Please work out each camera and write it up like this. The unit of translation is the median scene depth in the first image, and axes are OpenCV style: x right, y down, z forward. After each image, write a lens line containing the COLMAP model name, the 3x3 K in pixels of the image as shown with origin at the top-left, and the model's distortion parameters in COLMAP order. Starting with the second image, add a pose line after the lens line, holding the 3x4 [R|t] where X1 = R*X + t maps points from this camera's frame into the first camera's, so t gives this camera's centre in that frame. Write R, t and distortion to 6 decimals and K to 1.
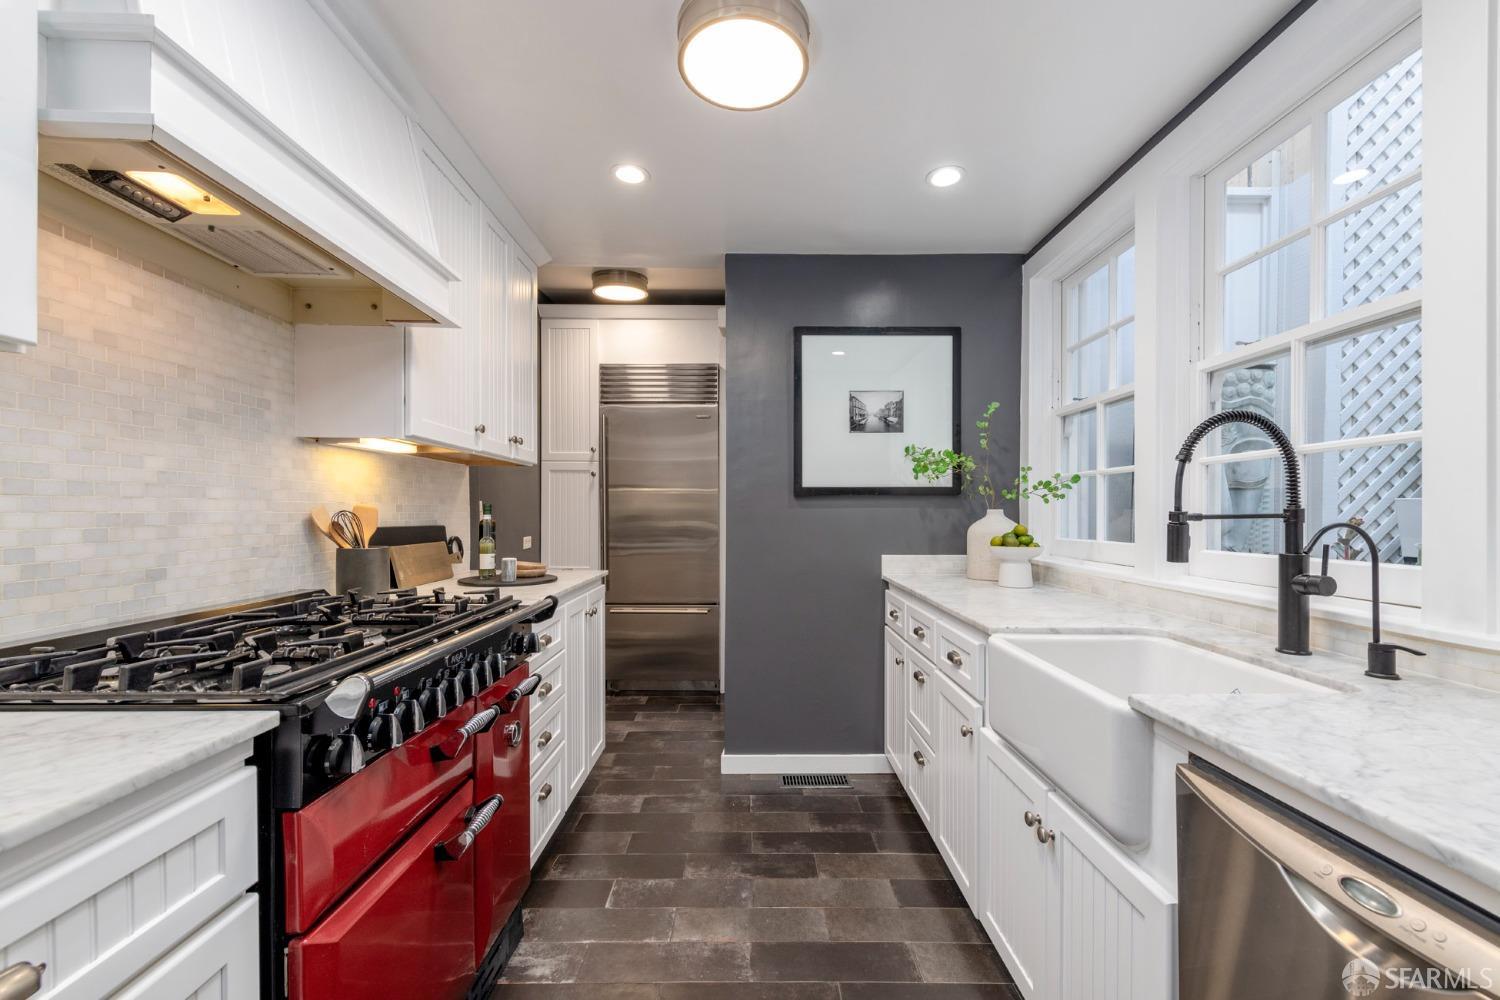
lens RADIAL K [[602.6, 0, 755.6], [0, 602.6, 506.6], [0, 0, 1]] dist [0.000965, -0.003906]
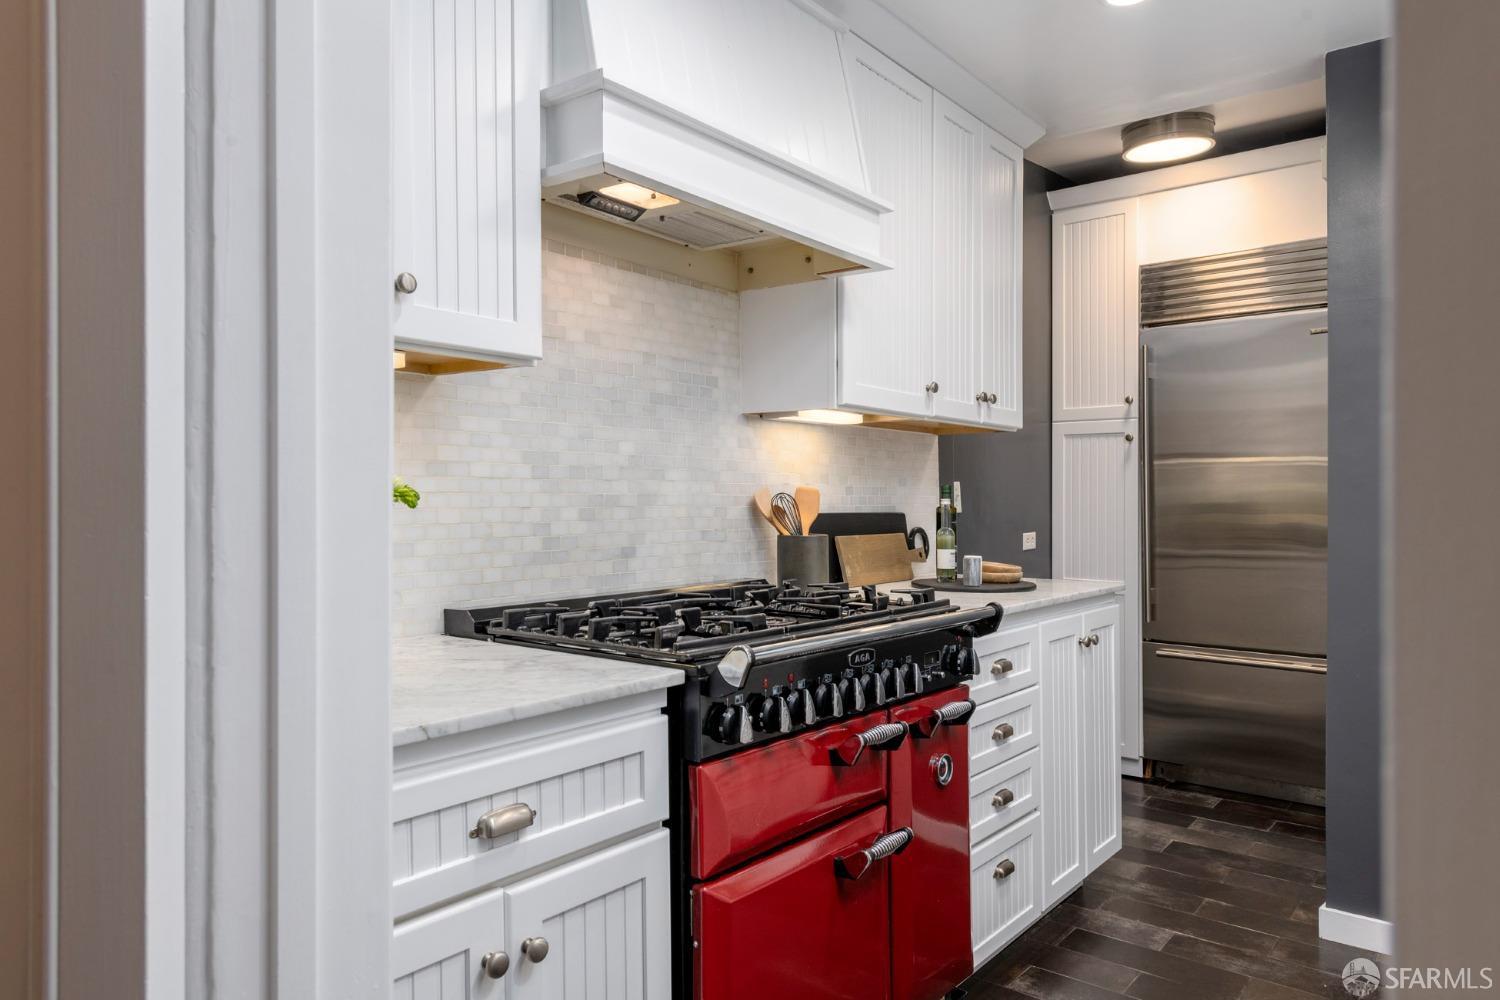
lens RADIAL K [[967.3, 0, 750.0], [0, 967.3, 500.0], [0, 0, 1]] dist [0.001946, -0.002334]
pose [[0.761735, -0.000378, -0.647888, 0.226900], [0.005848, 0.999963, 0.006292, 0.008625], [0.647862, -0.008581, 0.761710, -0.136677]]
